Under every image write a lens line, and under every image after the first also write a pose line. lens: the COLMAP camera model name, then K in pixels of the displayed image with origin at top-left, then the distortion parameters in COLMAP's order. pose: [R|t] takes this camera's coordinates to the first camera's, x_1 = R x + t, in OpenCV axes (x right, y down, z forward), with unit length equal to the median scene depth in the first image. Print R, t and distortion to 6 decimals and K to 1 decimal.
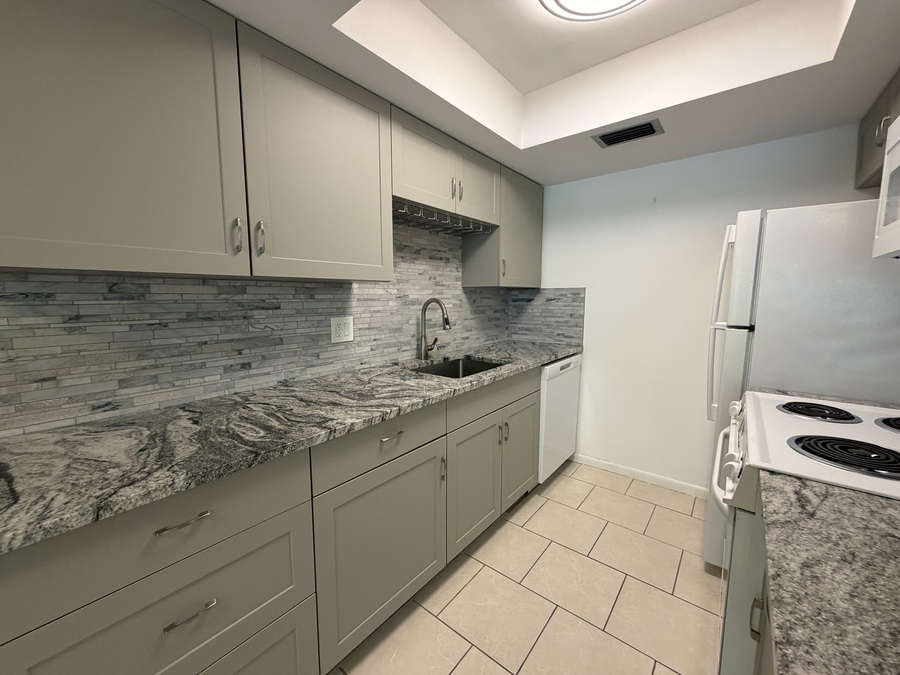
lens RADIAL K [[358.0, 0, 446.9], [0, 358.0, 336.6], [0, 0, 1]] dist [-0.006055, 0.000368]
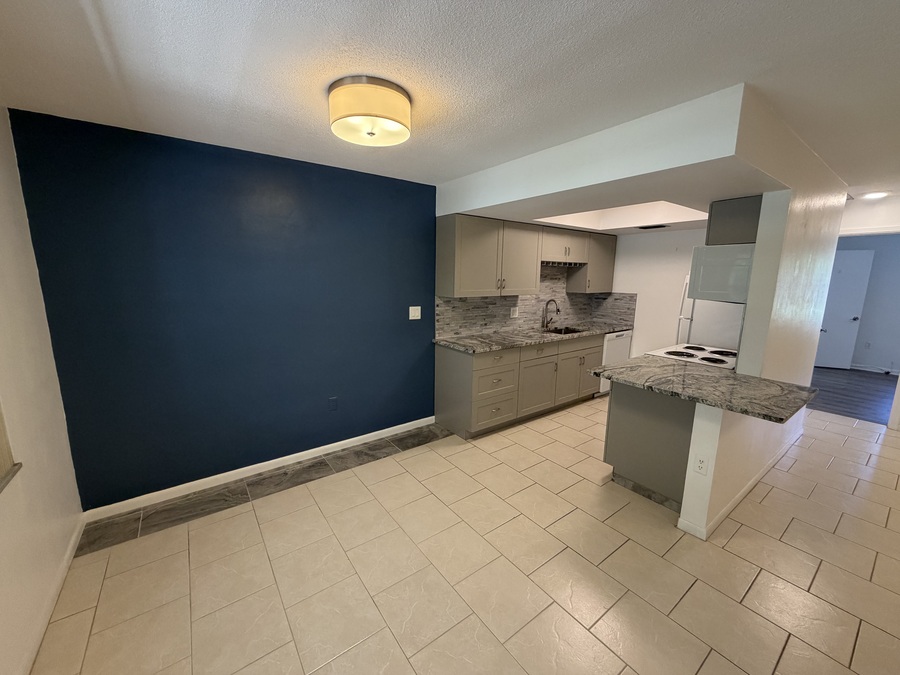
lens RADIAL K [[358.0, 0, 447.7], [0, 358.0, 338.9], [0, 0, 1]] dist [-0.006055, 0.000368]
pose [[0.968662, 0.057275, -0.241688, -0.126660], [-0.041929, 0.996792, 0.068168, 0.010914], [0.244817, -0.055898, 0.967957, -1.392456]]
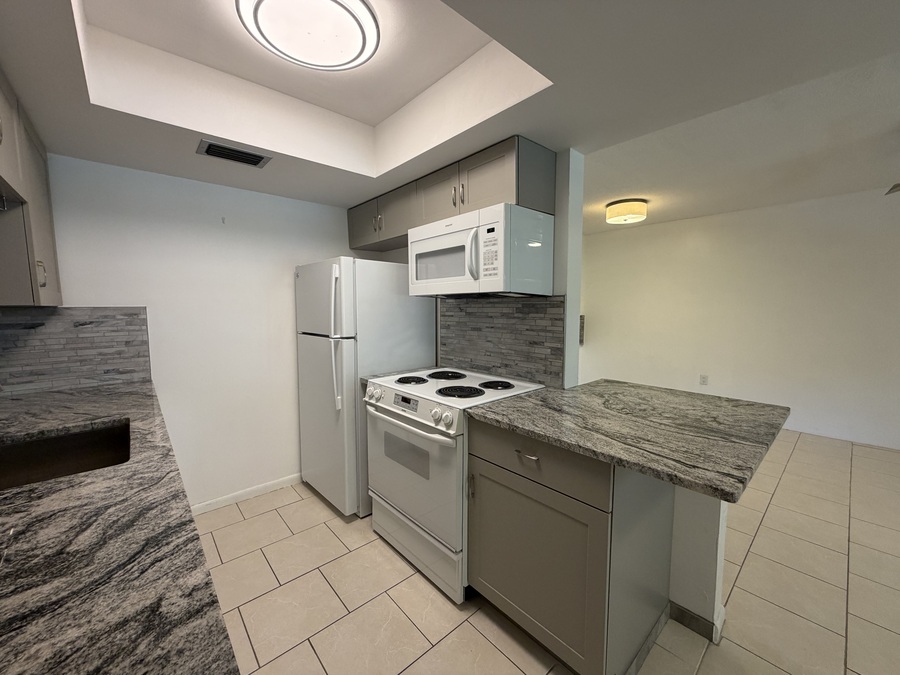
lens RADIAL K [[358.0, 0, 449.0], [0, 358.0, 337.0], [0, 0, 1]] dist [-0.006055, 0.000368]
pose [[0.153557, -0.083112, 0.984638, -0.411955], [0.116730, 0.991005, 0.065445, -0.061026], [-0.981221, 0.104887, 0.161878, 0.305384]]
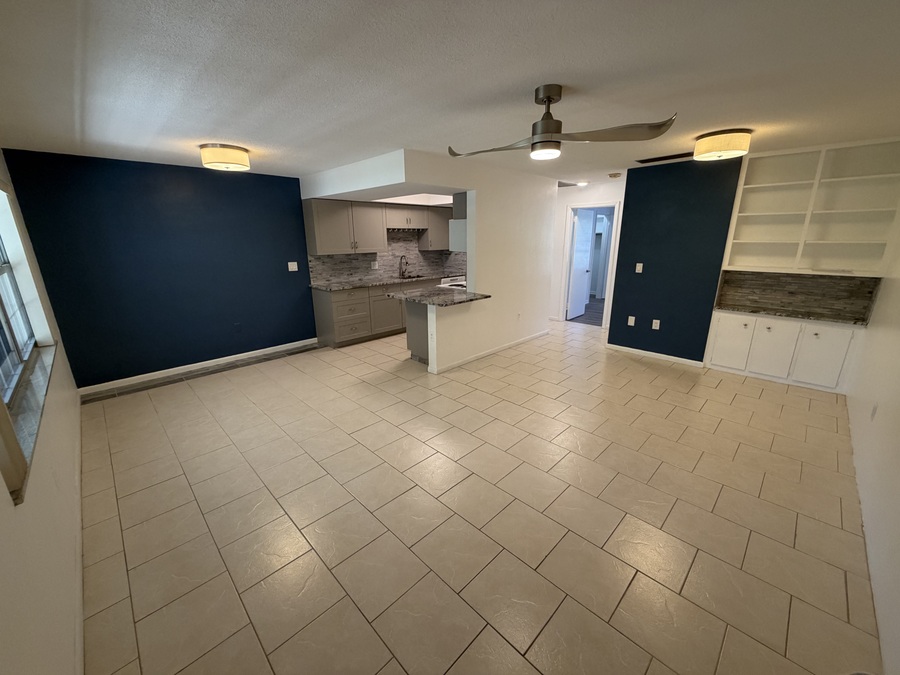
lens RADIAL K [[358.0, 0, 447.7], [0, 358.0, 337.8], [0, 0, 1]] dist [-0.006055, 0.000368]
pose [[0.995317, 0.020851, -0.094391, 0.709956], [-0.005205, 0.986602, 0.163060, 0.097052], [0.096526, -0.161805, 0.982091, -2.305177]]
